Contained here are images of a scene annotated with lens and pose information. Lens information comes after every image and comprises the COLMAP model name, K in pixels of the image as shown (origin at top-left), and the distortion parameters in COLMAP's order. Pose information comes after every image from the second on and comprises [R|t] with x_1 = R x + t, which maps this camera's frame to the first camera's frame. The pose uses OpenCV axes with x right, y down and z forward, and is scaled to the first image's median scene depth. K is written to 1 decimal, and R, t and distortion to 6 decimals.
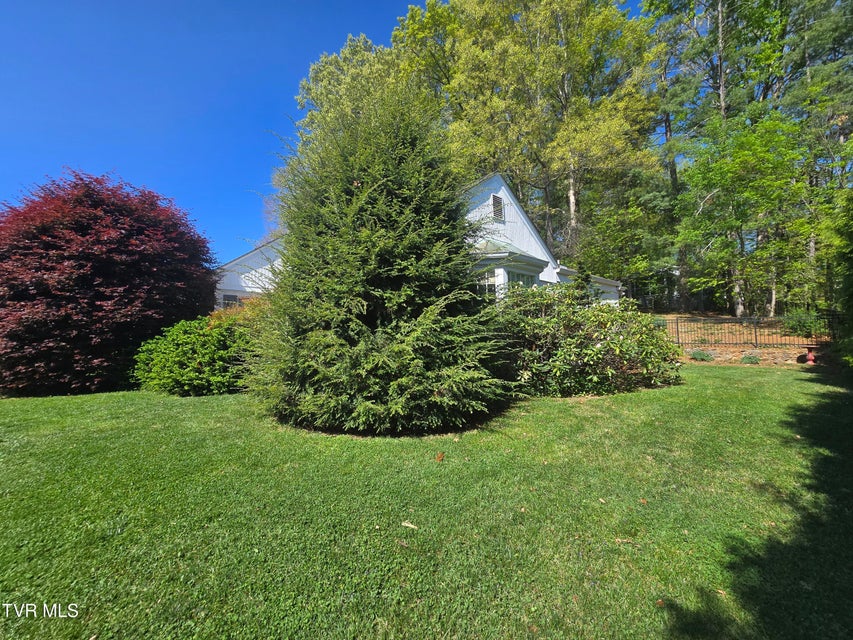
lens RADIAL K [[348.0, 0, 429.3], [0, 348.0, 319.3], [0, 0, 1]] dist [0.004554, -0.000959]
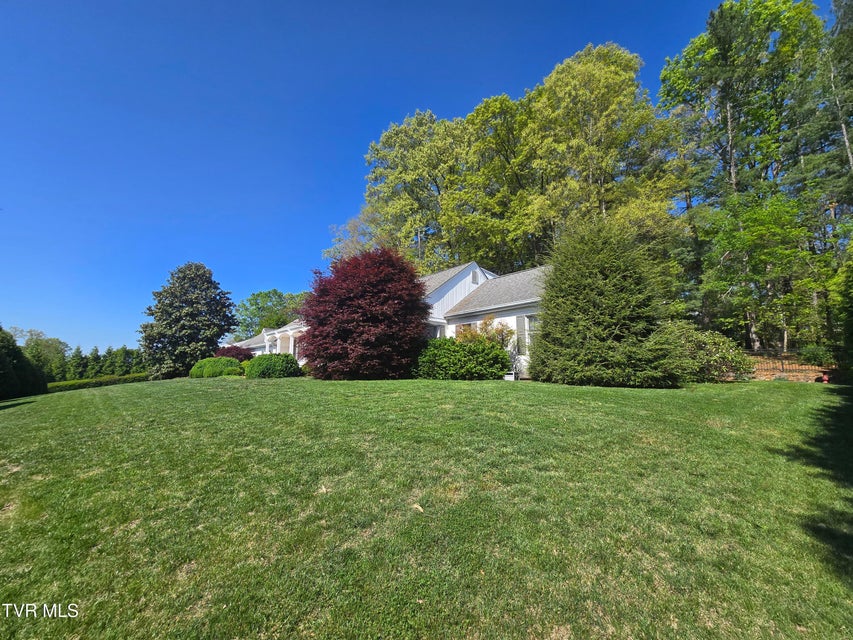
lens RADIAL K [[348.0, 0, 428.2], [0, 348.0, 321.4], [0, 0, 1]] dist [0.004554, -0.000959]
pose [[0.999626, 0.027168, 0.003128, -0.257308], [-0.026798, 0.995922, -0.086142, 0.023263], [-0.005456, 0.086026, 0.996278, -0.204701]]
